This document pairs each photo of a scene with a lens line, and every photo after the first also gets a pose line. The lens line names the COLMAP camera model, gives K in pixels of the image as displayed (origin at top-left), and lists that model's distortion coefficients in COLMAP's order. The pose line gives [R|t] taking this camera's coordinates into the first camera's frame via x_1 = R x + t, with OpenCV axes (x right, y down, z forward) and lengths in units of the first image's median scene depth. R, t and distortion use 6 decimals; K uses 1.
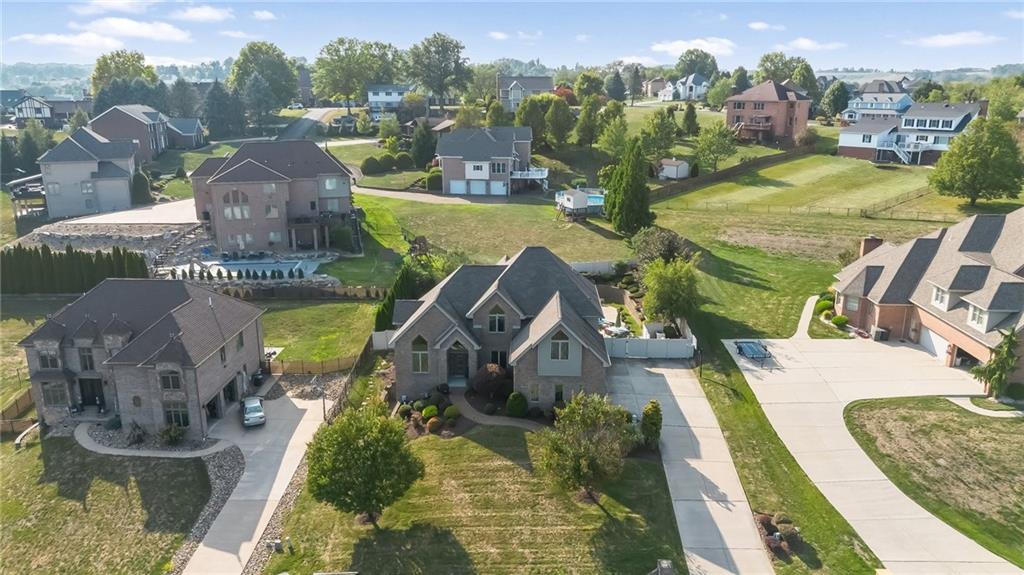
lens RADIAL K [[740.8, 0, 511.6], [0, 740.8, 286.0], [0, 0, 1]] dist [0.034014, -0.026851]
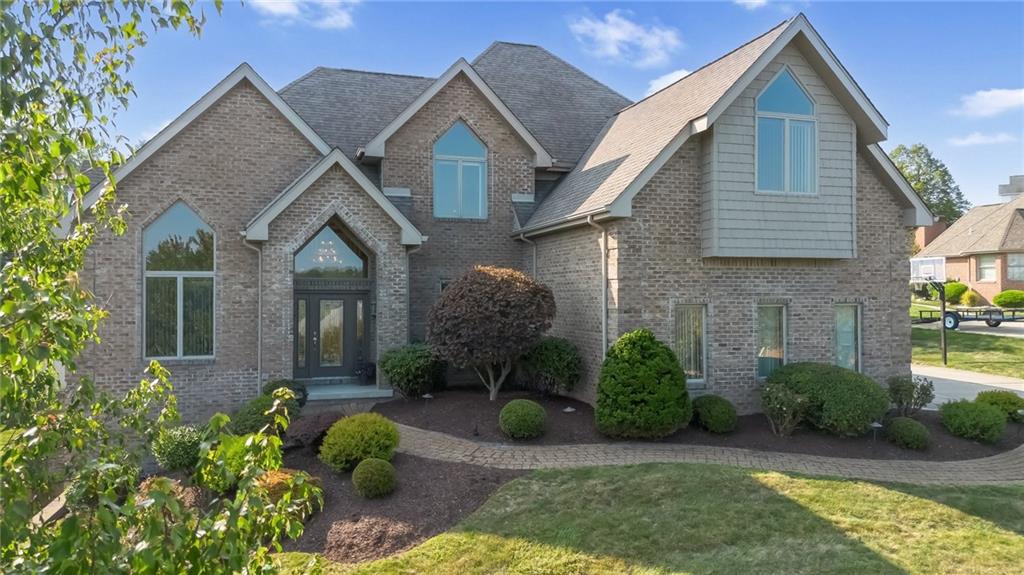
lens RADIAL K [[740.8, 0, 513.4], [0, 740.8, 288.6], [0, 0, 1]] dist [0.034014, -0.026851]
pose [[0.941167, 0.002332, 0.337934, -0.110012], [0.092113, 0.960343, -0.263167, 0.187048], [-0.325146, 0.278812, 0.903628, 0.786358]]
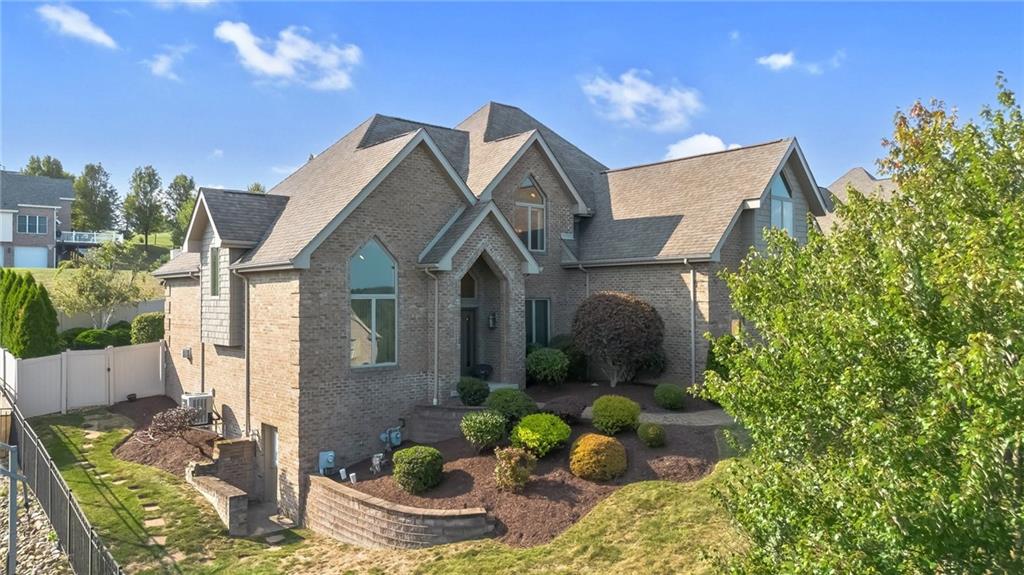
lens RADIAL K [[740.8, 0, 511.7], [0, 740.8, 283.9], [0, 0, 1]] dist [0.034014, -0.026851]
pose [[0.727096, 0.010877, 0.686450, -0.321006], [0.187065, 0.958903, -0.213335, 0.175470], [-0.660559, 0.283526, 0.695180, 0.798283]]
